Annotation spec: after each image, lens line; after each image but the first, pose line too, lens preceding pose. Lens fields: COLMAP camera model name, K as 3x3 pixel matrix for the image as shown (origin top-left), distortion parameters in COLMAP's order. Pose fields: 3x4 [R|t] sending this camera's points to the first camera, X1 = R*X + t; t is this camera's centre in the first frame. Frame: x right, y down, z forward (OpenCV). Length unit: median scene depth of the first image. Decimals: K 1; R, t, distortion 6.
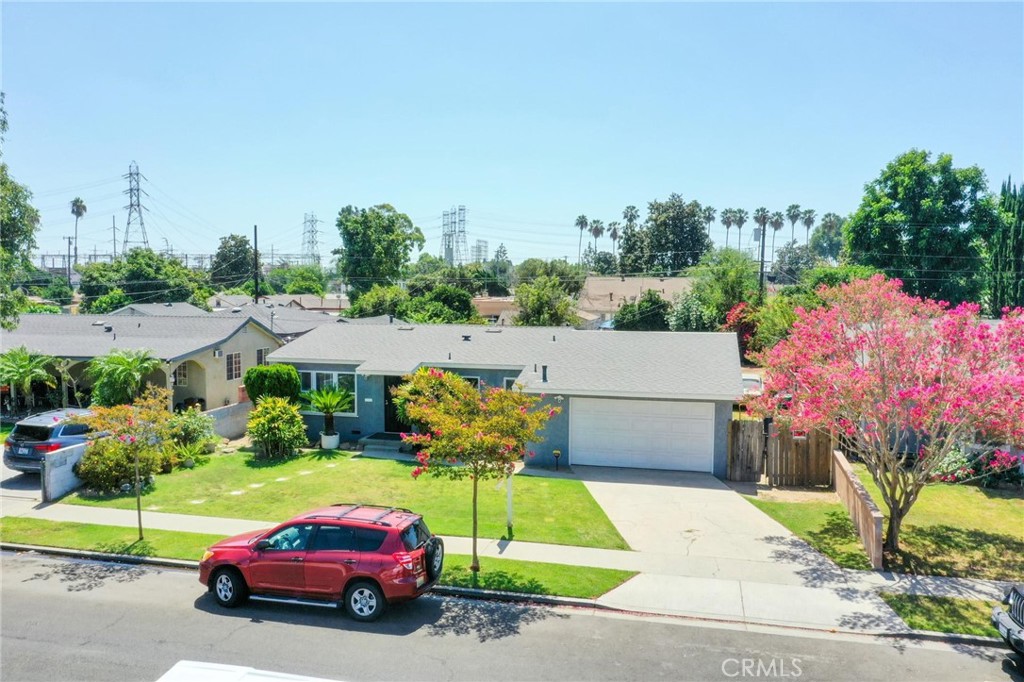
lens RADIAL K [[814.7, 0, 512.0], [0, 814.7, 341.0], [0, 0, 1]] dist [-0.002938, -0.000558]
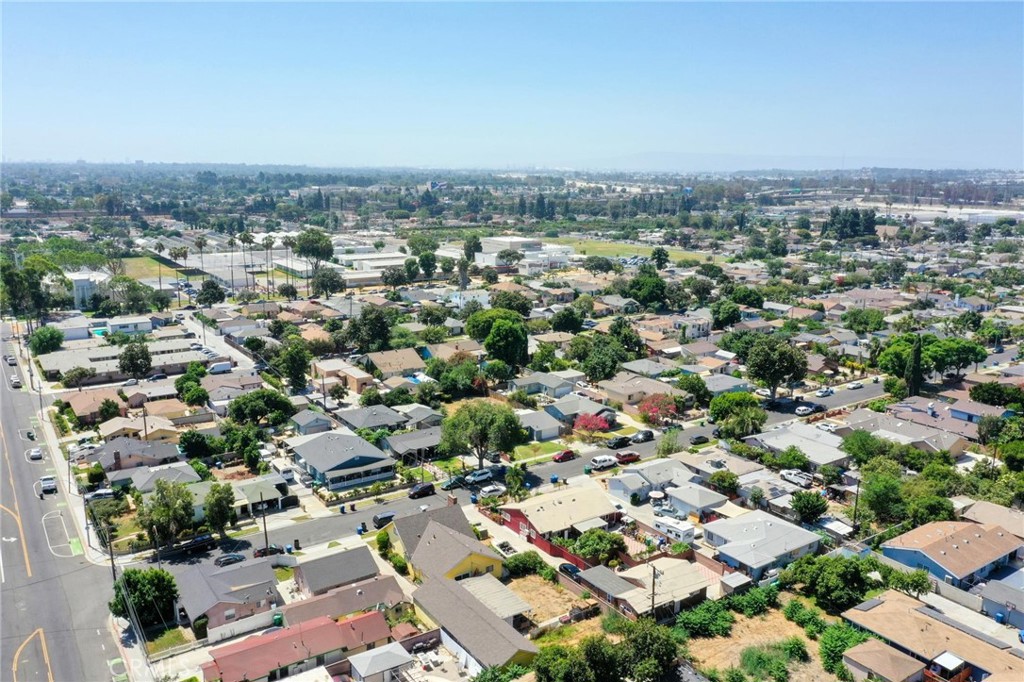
lens RADIAL K [[802.6, 0, 512.0], [0, 802.6, 341.0], [0, 0, 1]] dist [0.001163, -0.005464]
pose [[0.668247, -0.156198, 0.727357, -6.231907], [0.046183, 0.984534, 0.168997, -2.313335], [-0.742505, -0.079340, 0.665126, -4.099556]]
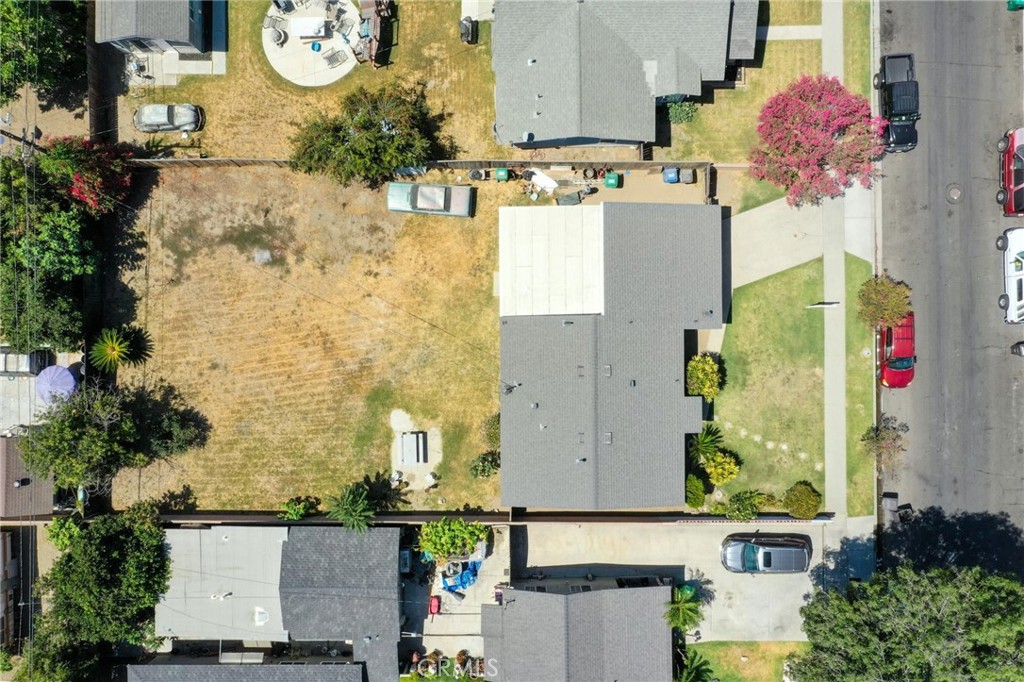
lens RADIAL K [[802.6, 0, 512.0], [0, 802.6, 341.0], [0, 0, 1]] dist [0.001163, -0.005464]
pose [[-0.236901, -0.971316, 0.020560, 0.059469], [0.091780, -0.001307, 0.995778, -2.300897], [-0.967189, 0.237787, 0.089457, 1.695146]]
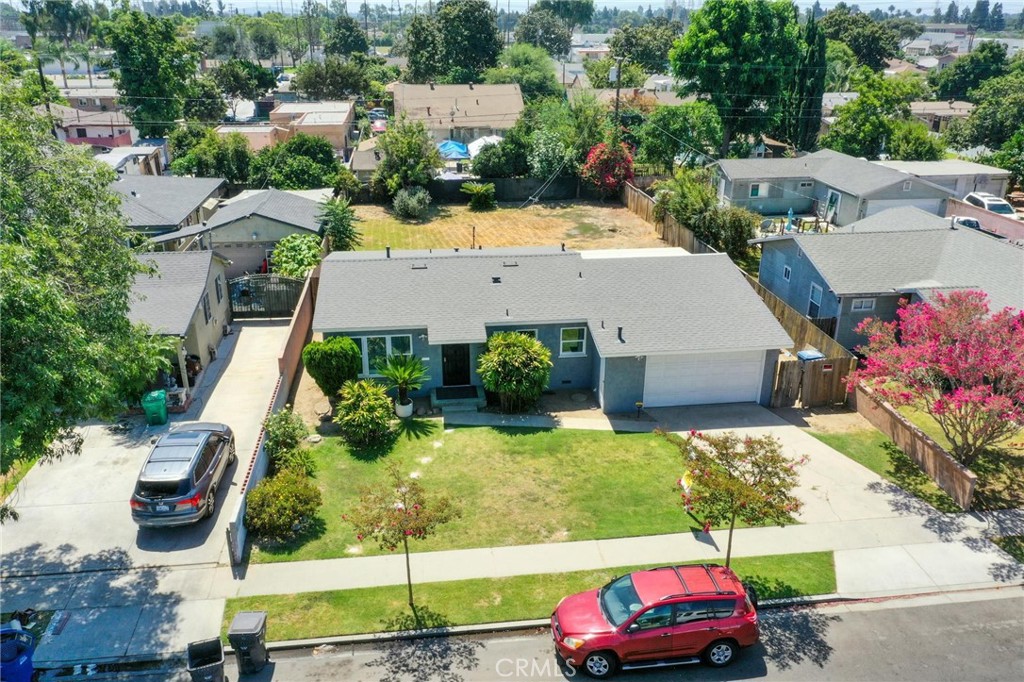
lens RADIAL K [[802.6, 0, 512.0], [0, 802.6, 341.0], [0, 0, 1]] dist [0.001163, -0.005464]
pose [[0.934492, -0.134414, 0.329631, -0.608393], [0.026547, 0.949710, 0.312005, -0.391259], [-0.354992, -0.282815, 0.891065, 0.110587]]
